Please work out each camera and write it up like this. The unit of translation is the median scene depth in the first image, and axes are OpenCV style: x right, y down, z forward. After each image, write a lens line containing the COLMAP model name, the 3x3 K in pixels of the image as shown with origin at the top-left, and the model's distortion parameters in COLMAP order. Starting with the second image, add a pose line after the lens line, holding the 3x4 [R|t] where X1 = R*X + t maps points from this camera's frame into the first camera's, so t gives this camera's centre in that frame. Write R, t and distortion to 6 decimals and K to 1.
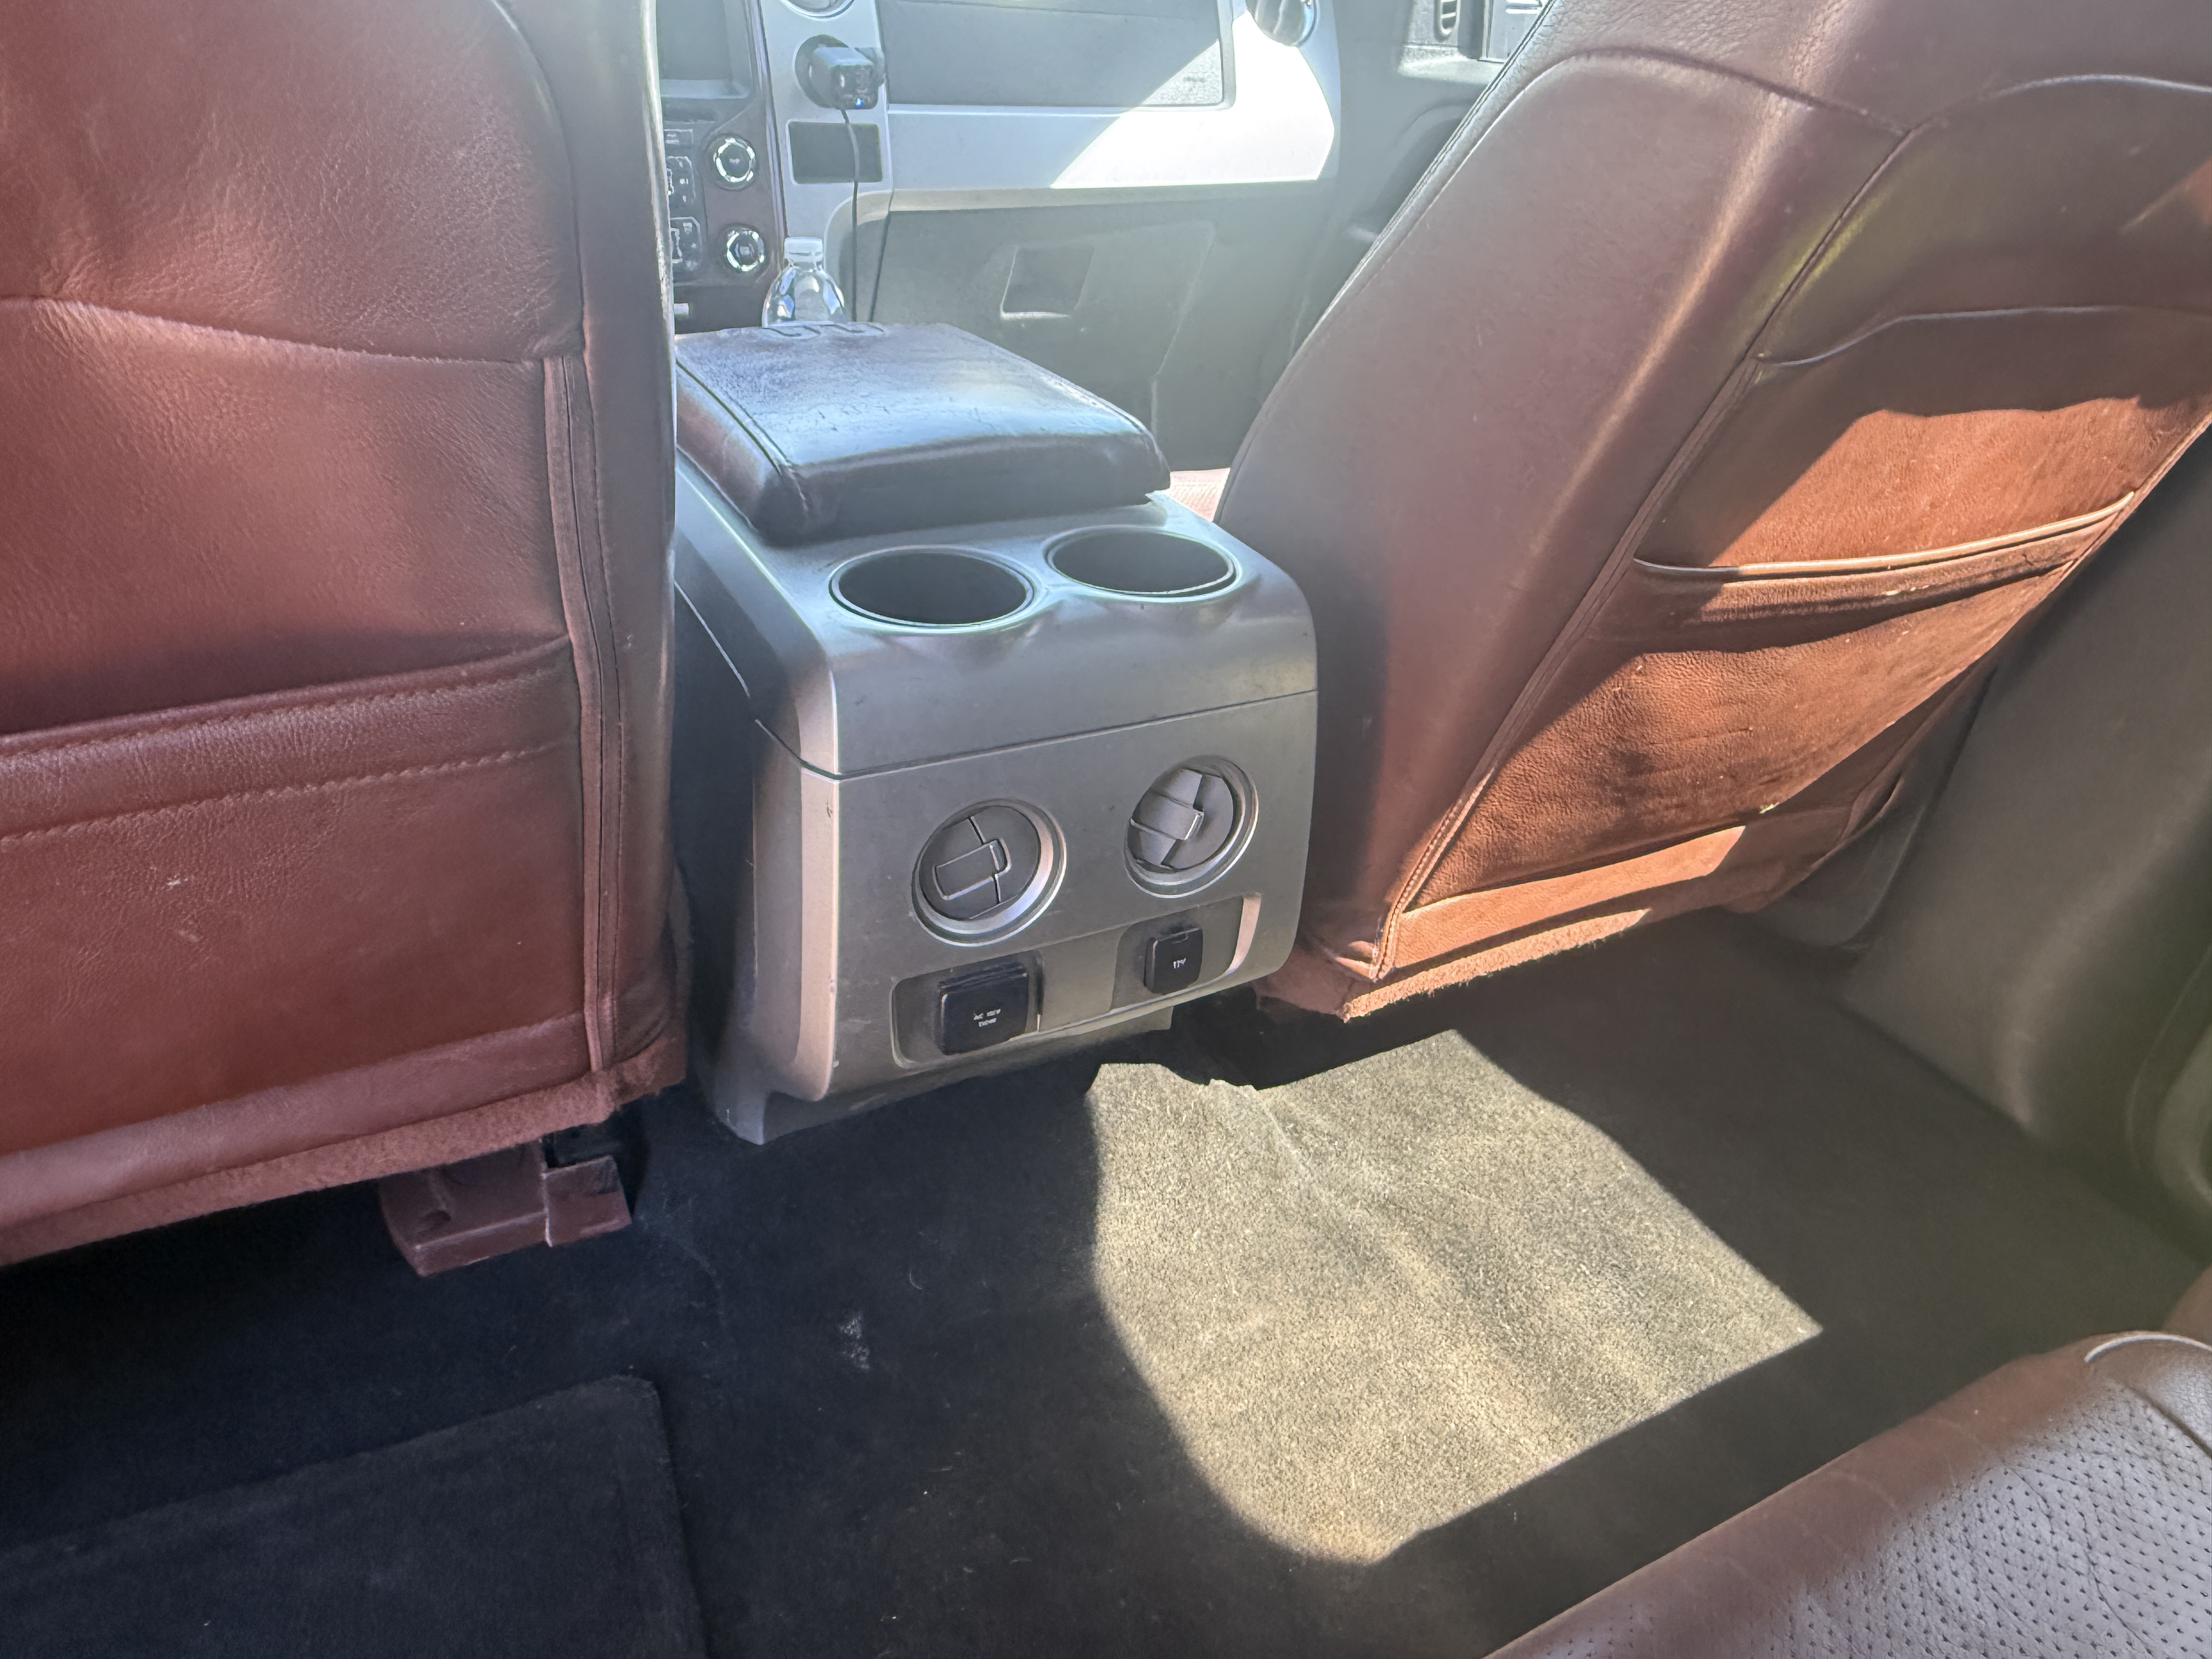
lens RADIAL K [[1416.4, 0, 1106.0], [0, 1416.4, 829.5], [0, 0, 1]] dist [0.001543, 0.000315]
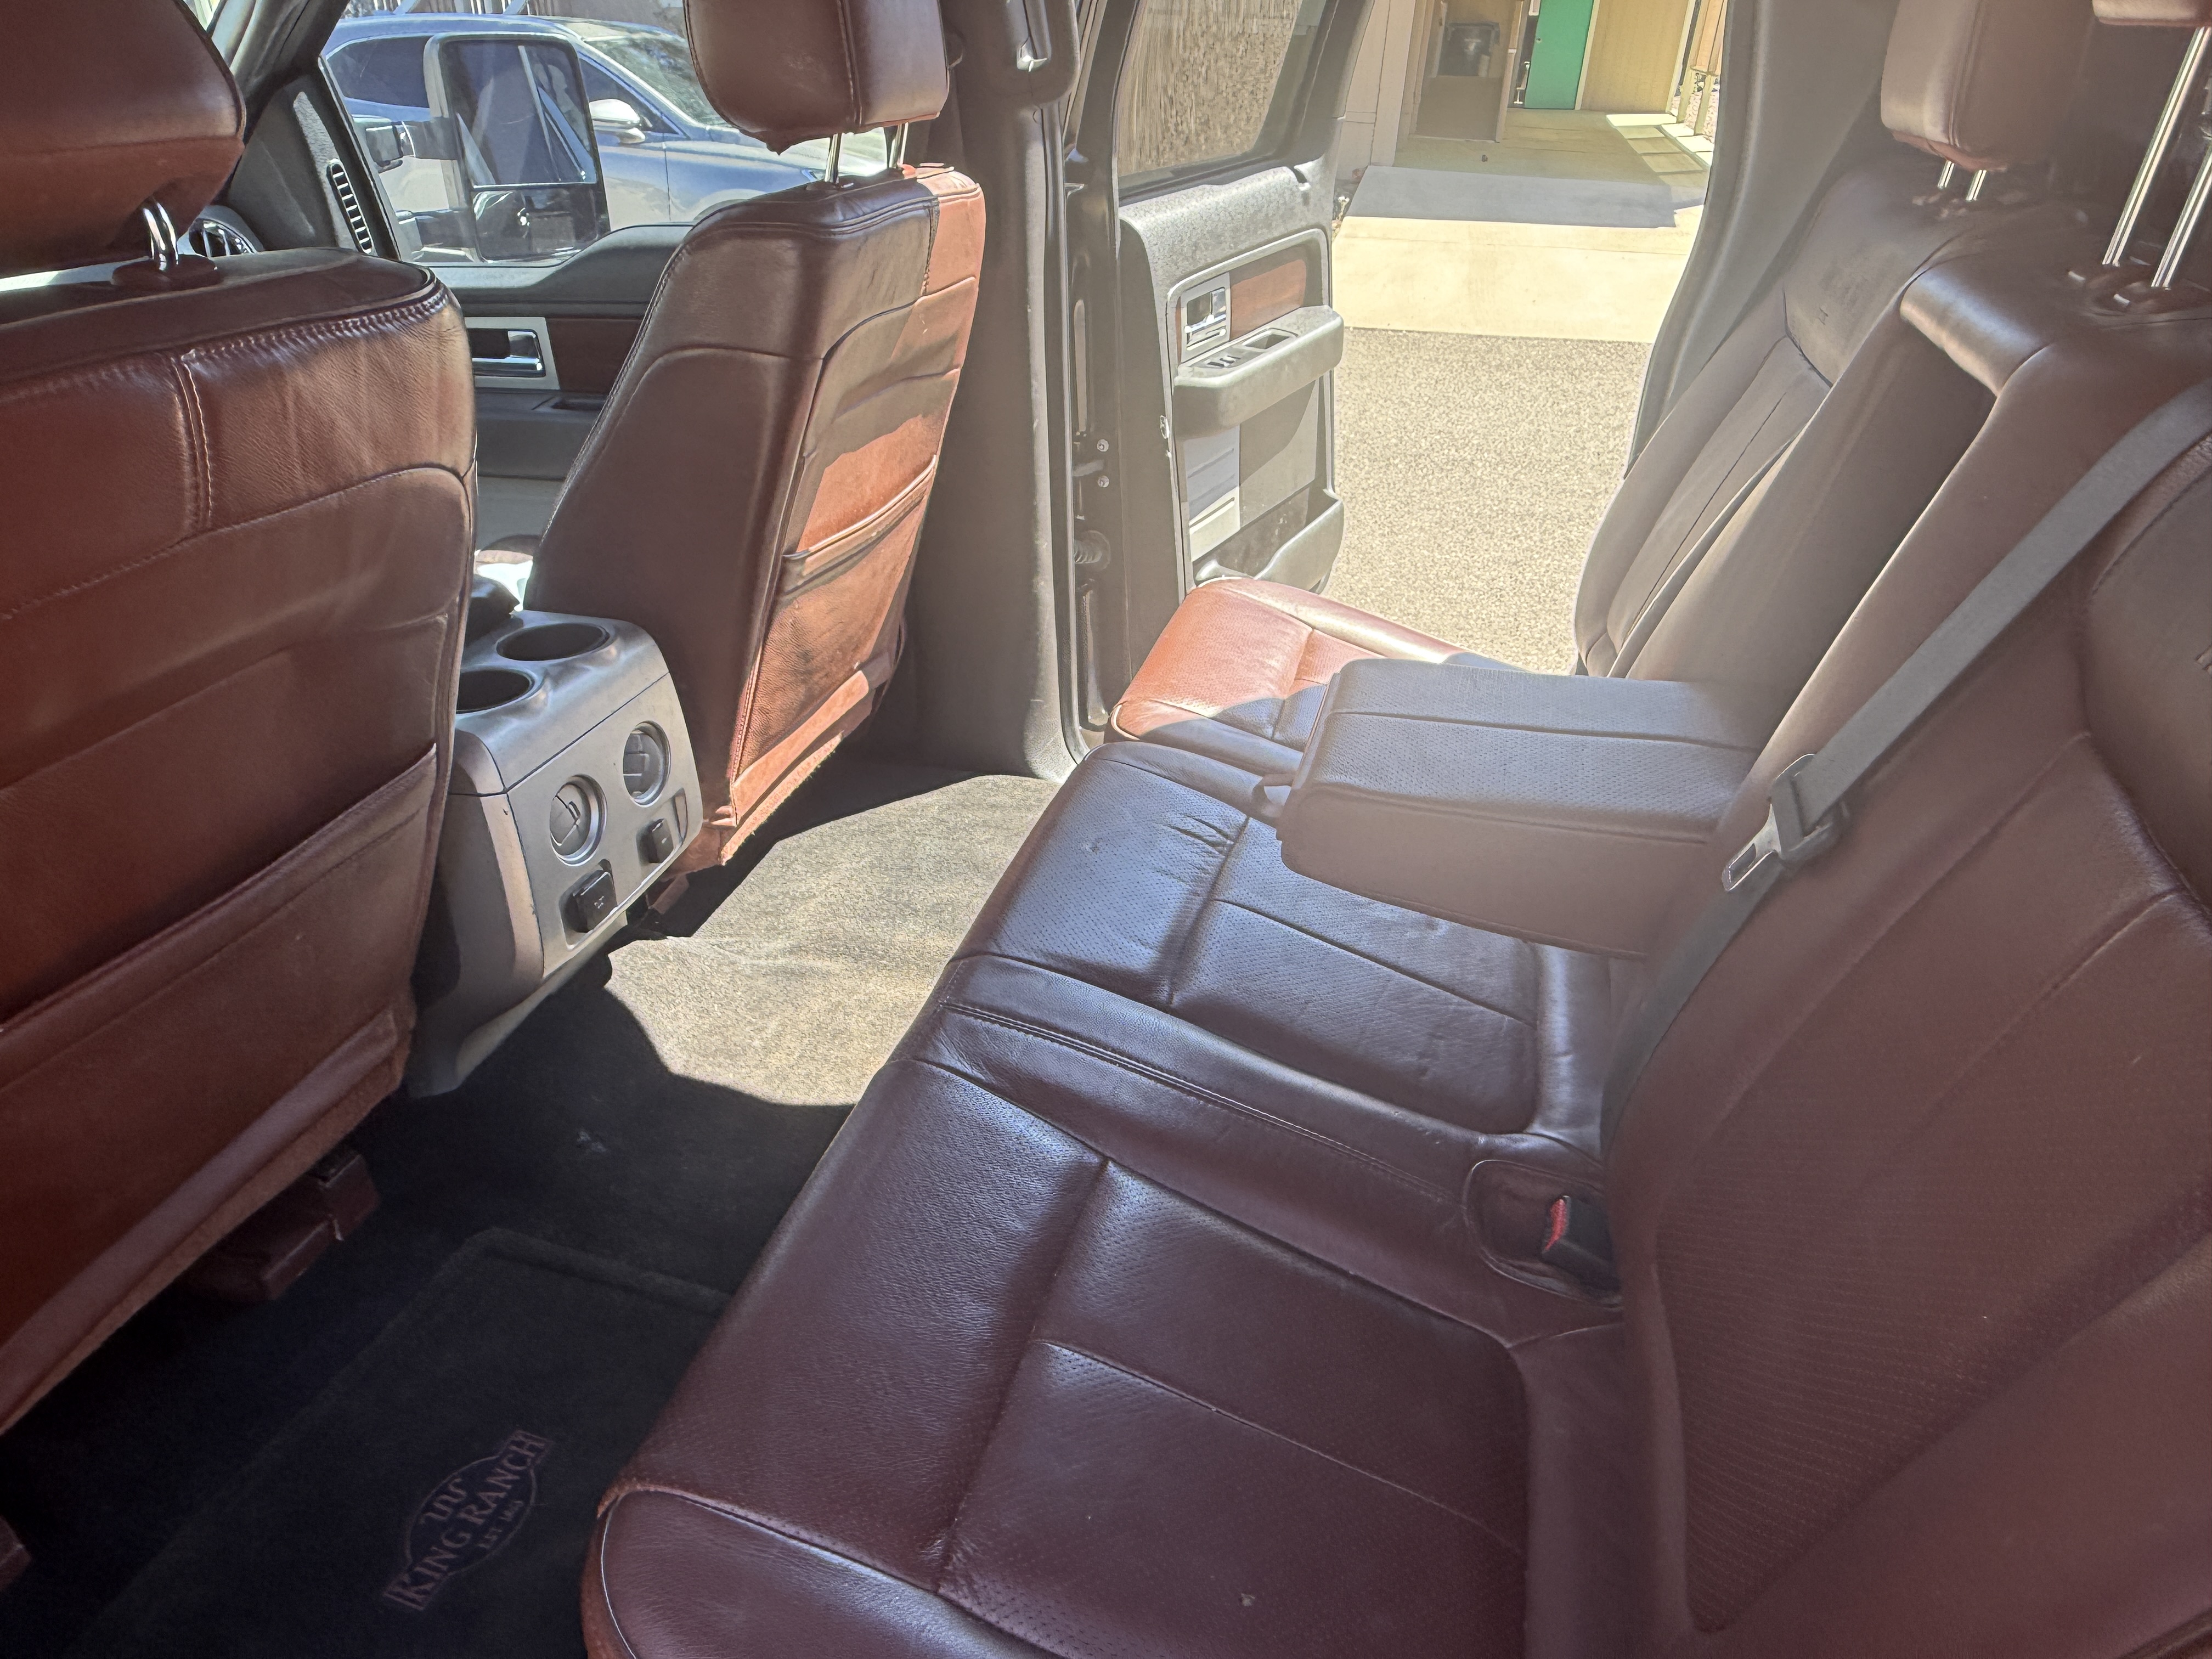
lens RADIAL K [[1416.4, 0, 1106.0], [0, 1416.4, 829.5], [0, 0, 1]] dist [0.001543, 0.000315]
pose [[0.674513, -0.427626, 0.601804, -0.570306], [0.442326, 0.886738, 0.134325, 0.077357], [-0.591083, 0.175590, 0.787267, -0.673675]]
